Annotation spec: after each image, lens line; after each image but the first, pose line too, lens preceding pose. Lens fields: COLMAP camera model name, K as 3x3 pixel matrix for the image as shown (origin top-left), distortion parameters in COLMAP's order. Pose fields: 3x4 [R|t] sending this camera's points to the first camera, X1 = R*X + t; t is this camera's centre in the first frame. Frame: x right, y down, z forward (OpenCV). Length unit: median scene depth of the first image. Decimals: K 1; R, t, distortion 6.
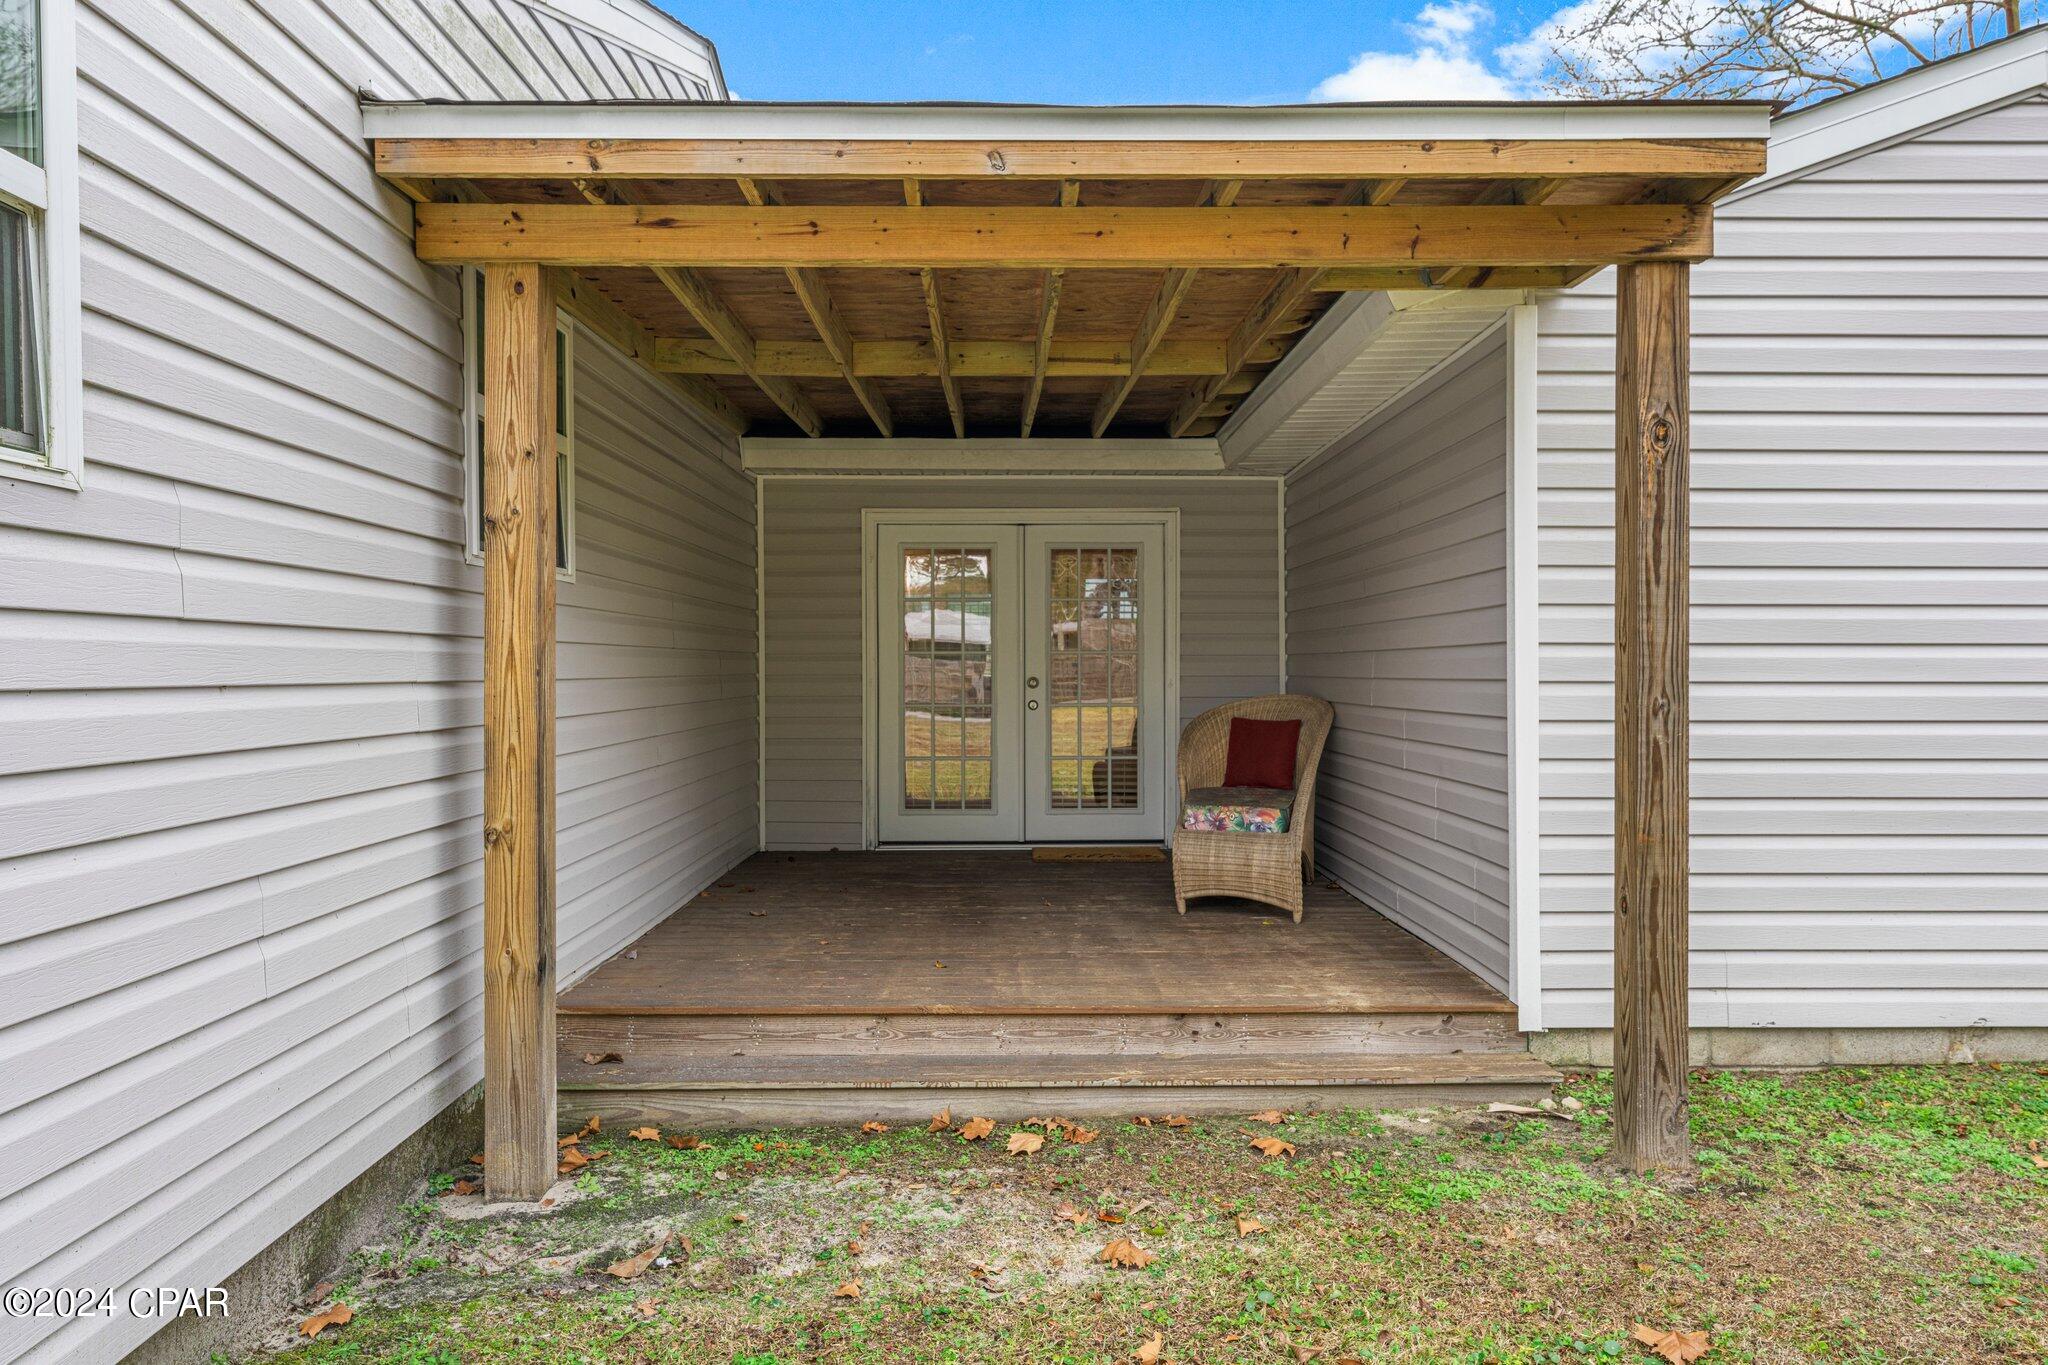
lens RADIAL K [[1347.8, 0, 1021.1], [0, 1347.8, 682.9], [0, 0, 1]] dist [0.004662, 0.000375]
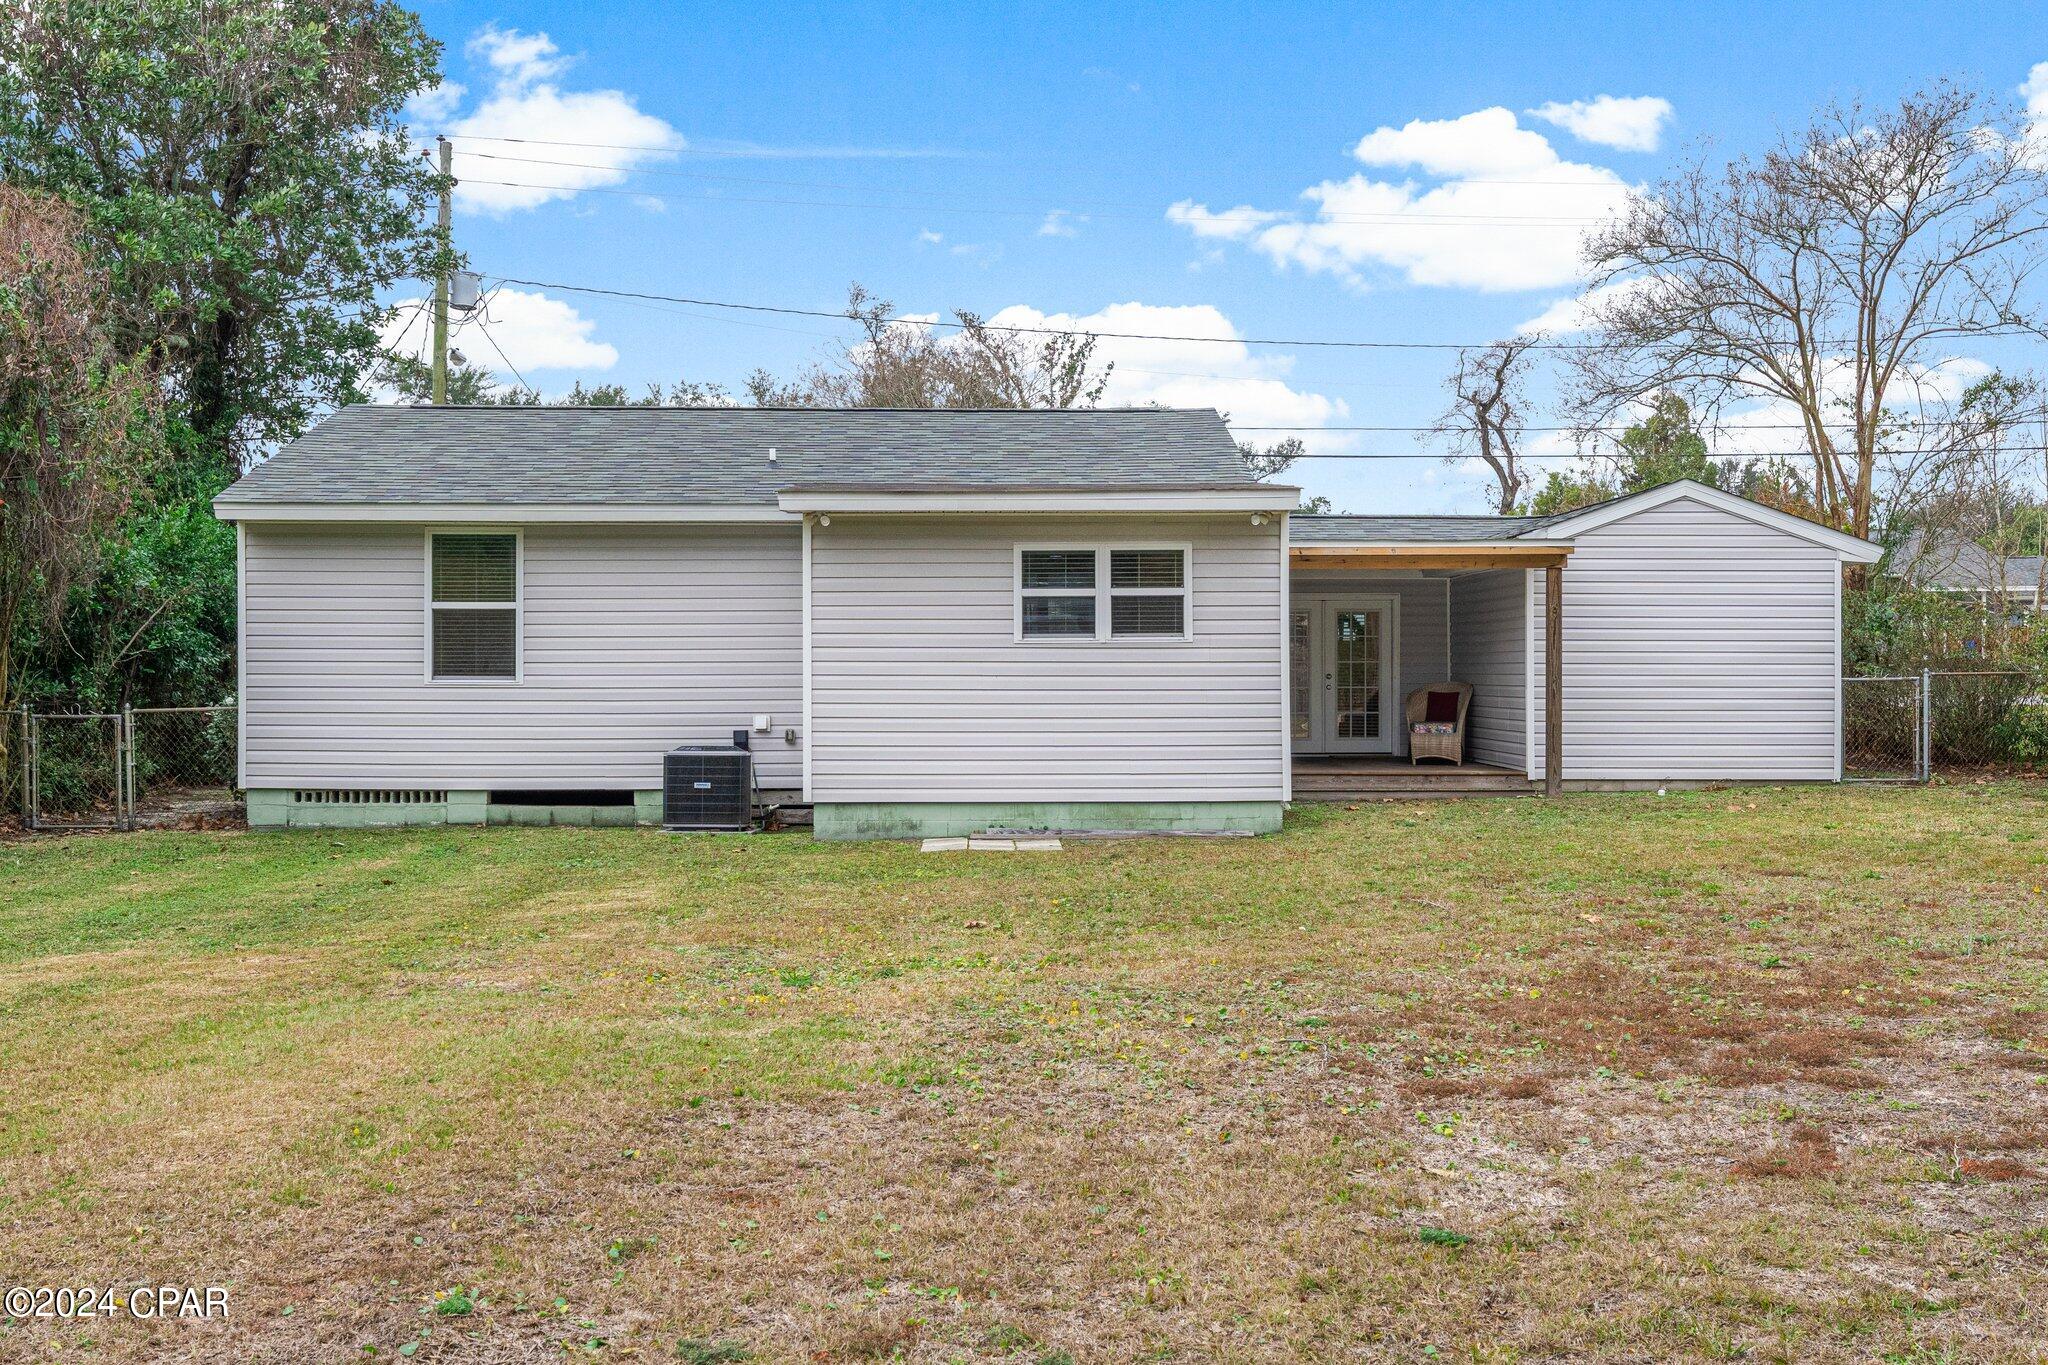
lens RADIAL K [[2135.6, 0, 1025.4], [0, 2135.6, 680.9], [0, 0, 1]] dist [-0.012110, 0.000000]
pose [[0.999782, -0.002051, 0.020782, -0.705220], [0.002048, 0.999998, 0.000146, 0.008121], [-0.020782, -0.000104, 0.999784, -3.048699]]
